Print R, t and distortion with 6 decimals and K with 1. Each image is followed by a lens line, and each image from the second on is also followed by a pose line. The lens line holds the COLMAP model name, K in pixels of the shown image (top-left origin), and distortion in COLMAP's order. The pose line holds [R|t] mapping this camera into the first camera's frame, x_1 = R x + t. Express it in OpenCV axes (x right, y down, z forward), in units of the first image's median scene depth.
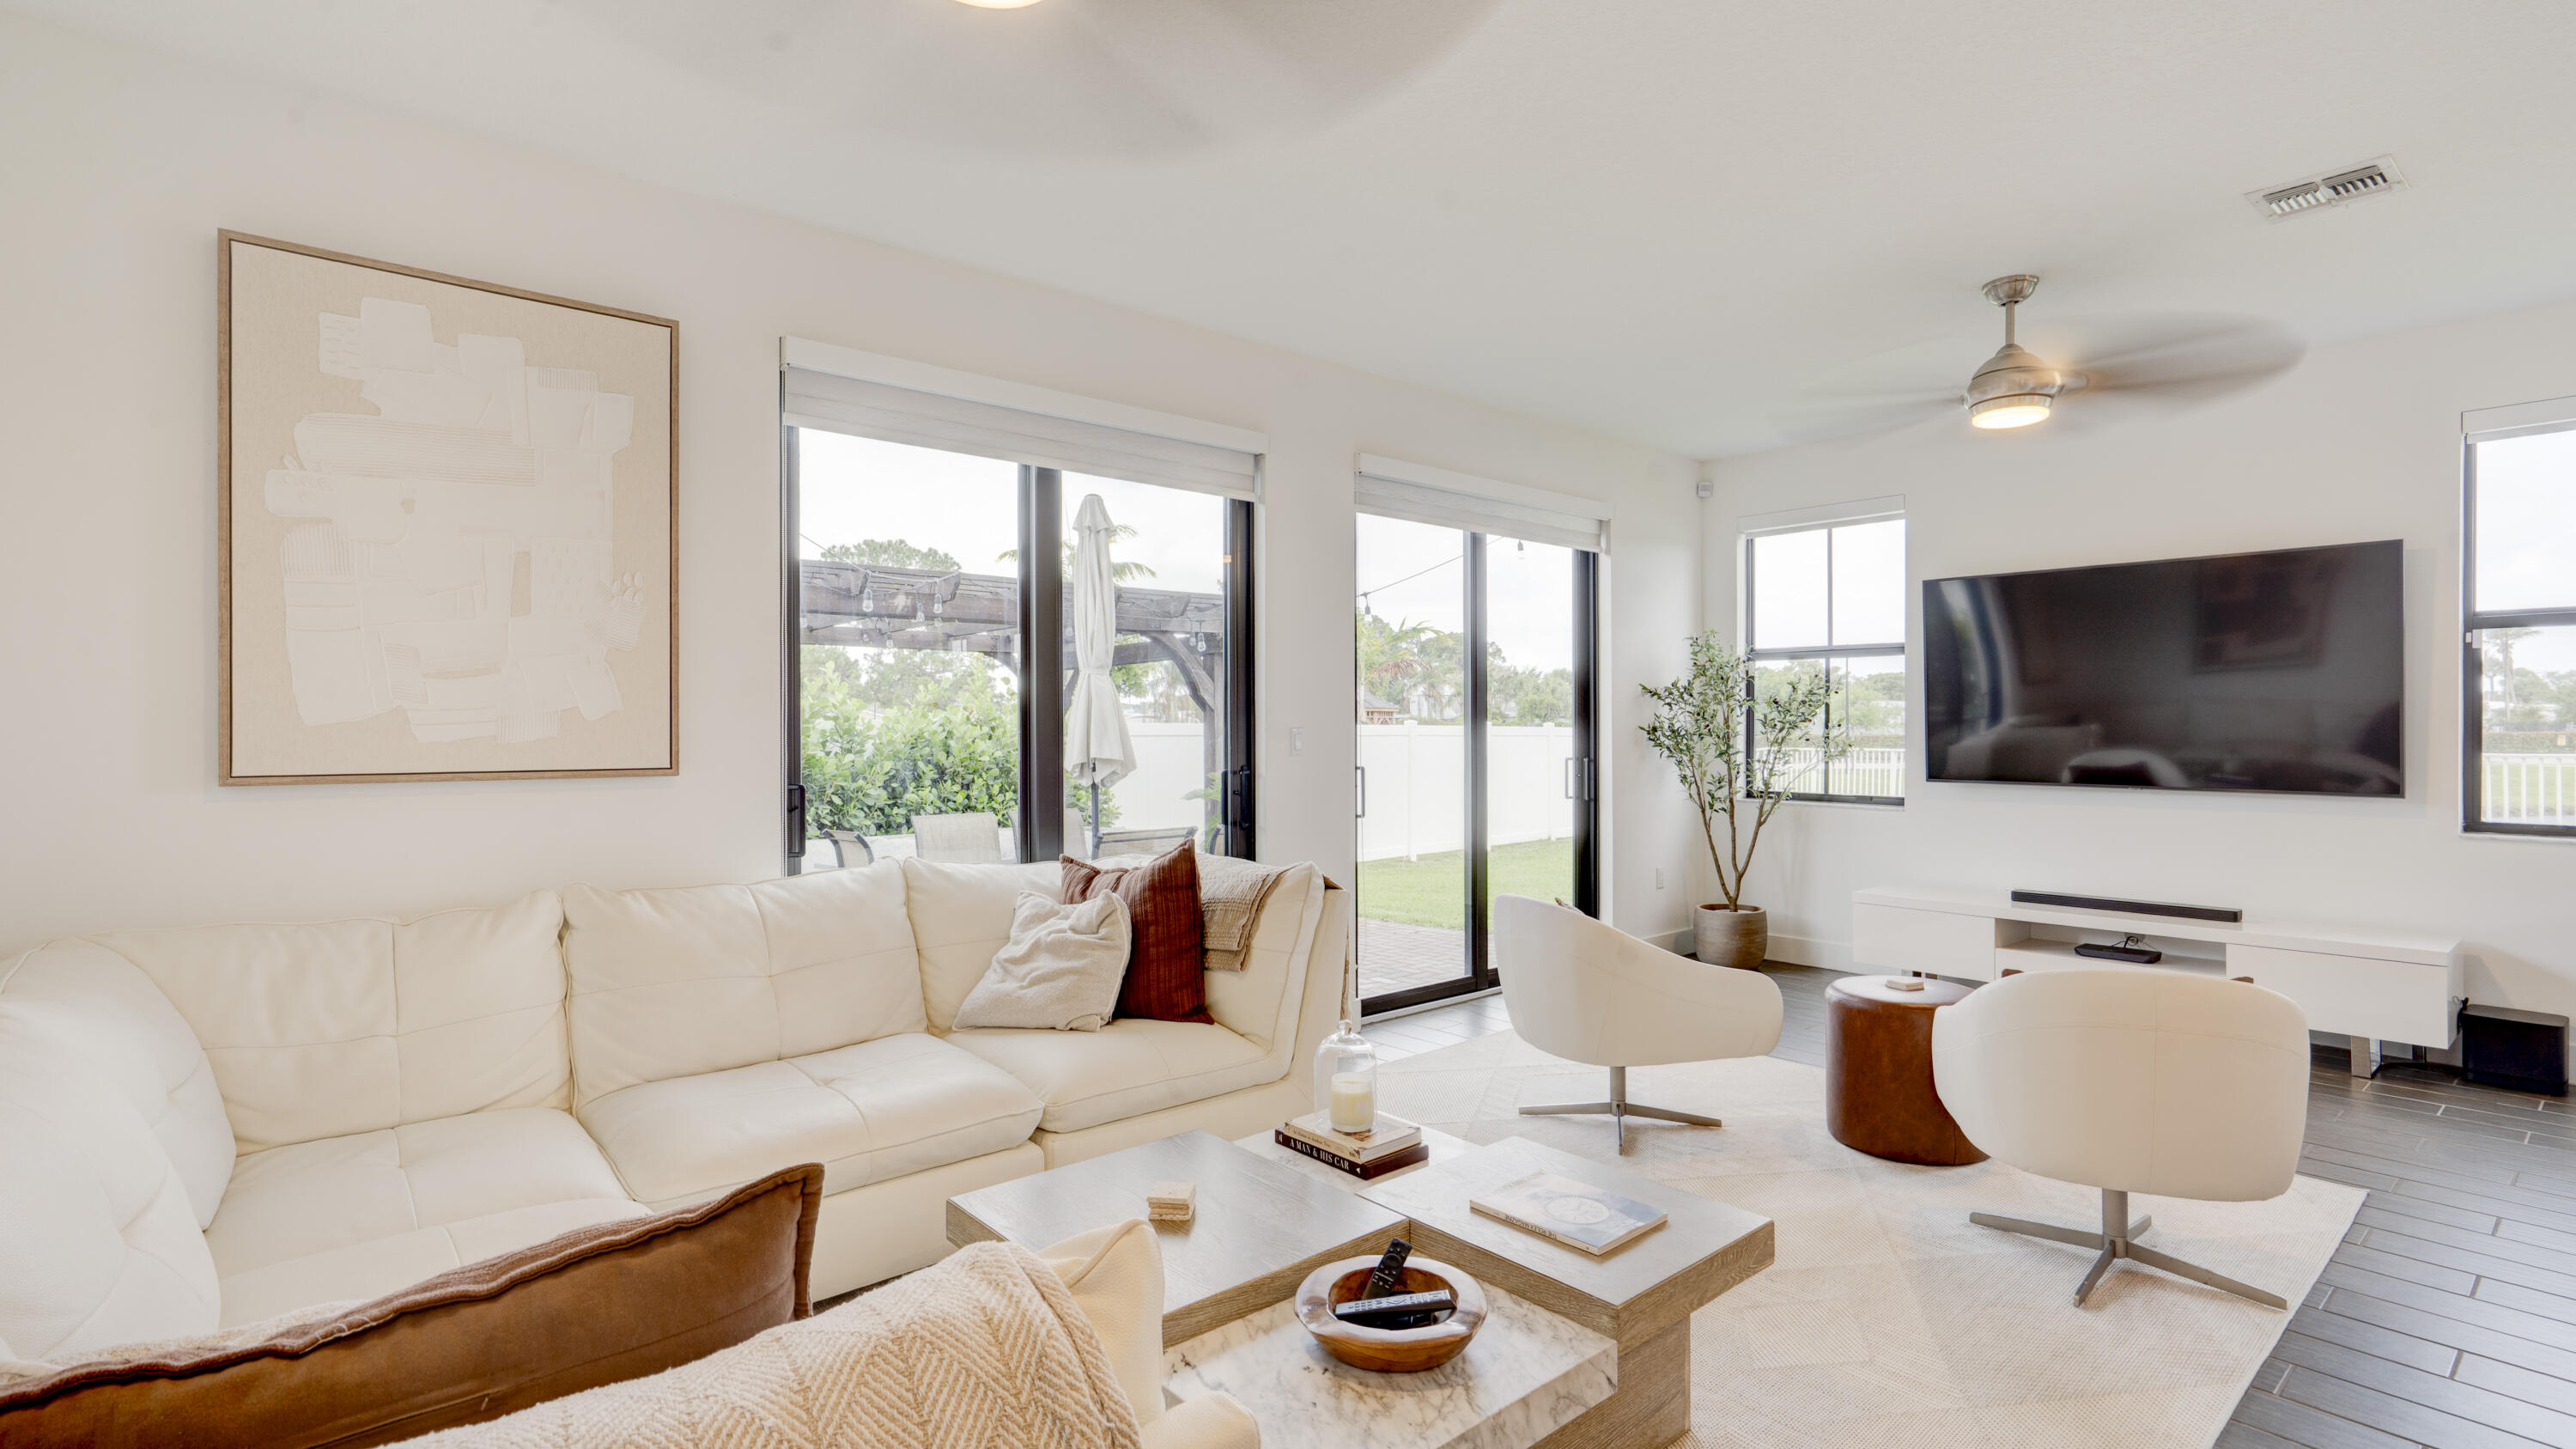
lens RADIAL K [[1188.7, 0, 1316.1], [0, 1188.7, 725.9], [0, 0, 1]] dist [-0.001837, 0.000086]
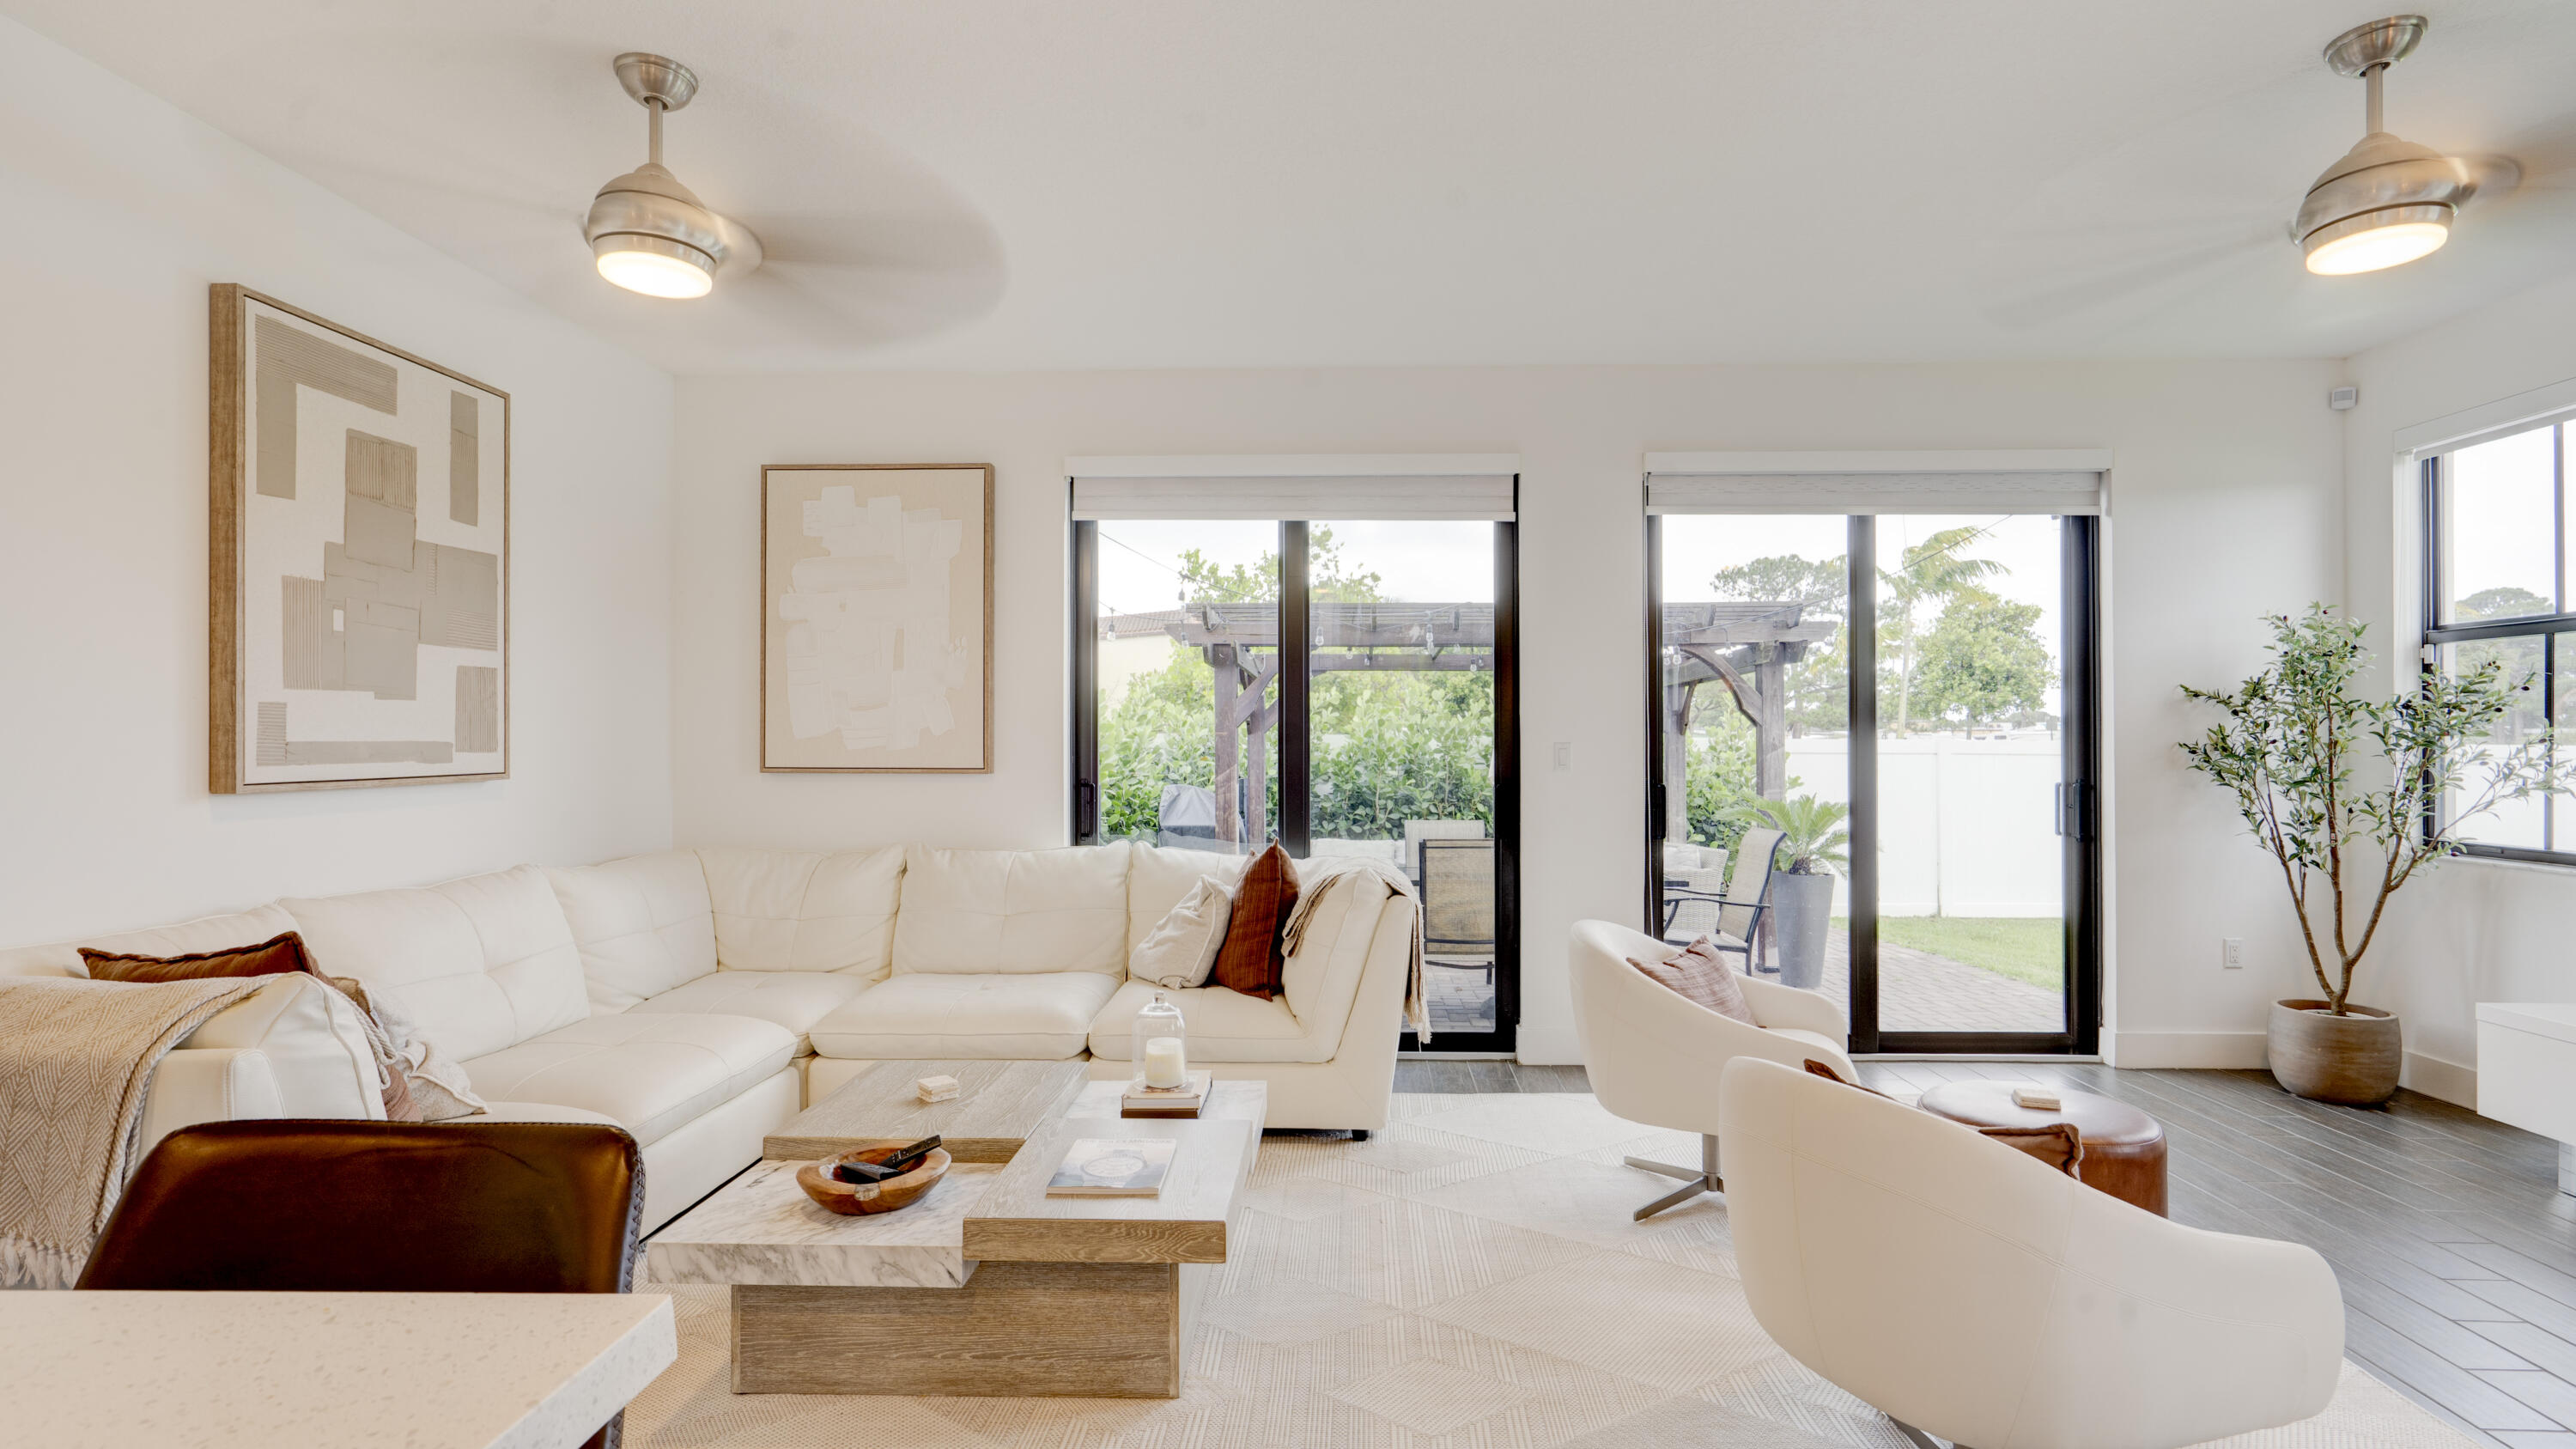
lens RADIAL K [[1173.0, 0, 1288.5], [0, 1173.0, 743.8], [0, 0, 1]] dist [-0.013301, 0.000731]
pose [[0.728978, 0.002680, -0.684531, 0.385260], [-0.002171, 0.999996, 0.001603, 0.001358], [0.684533, 0.000318, 0.728982, 0.106636]]
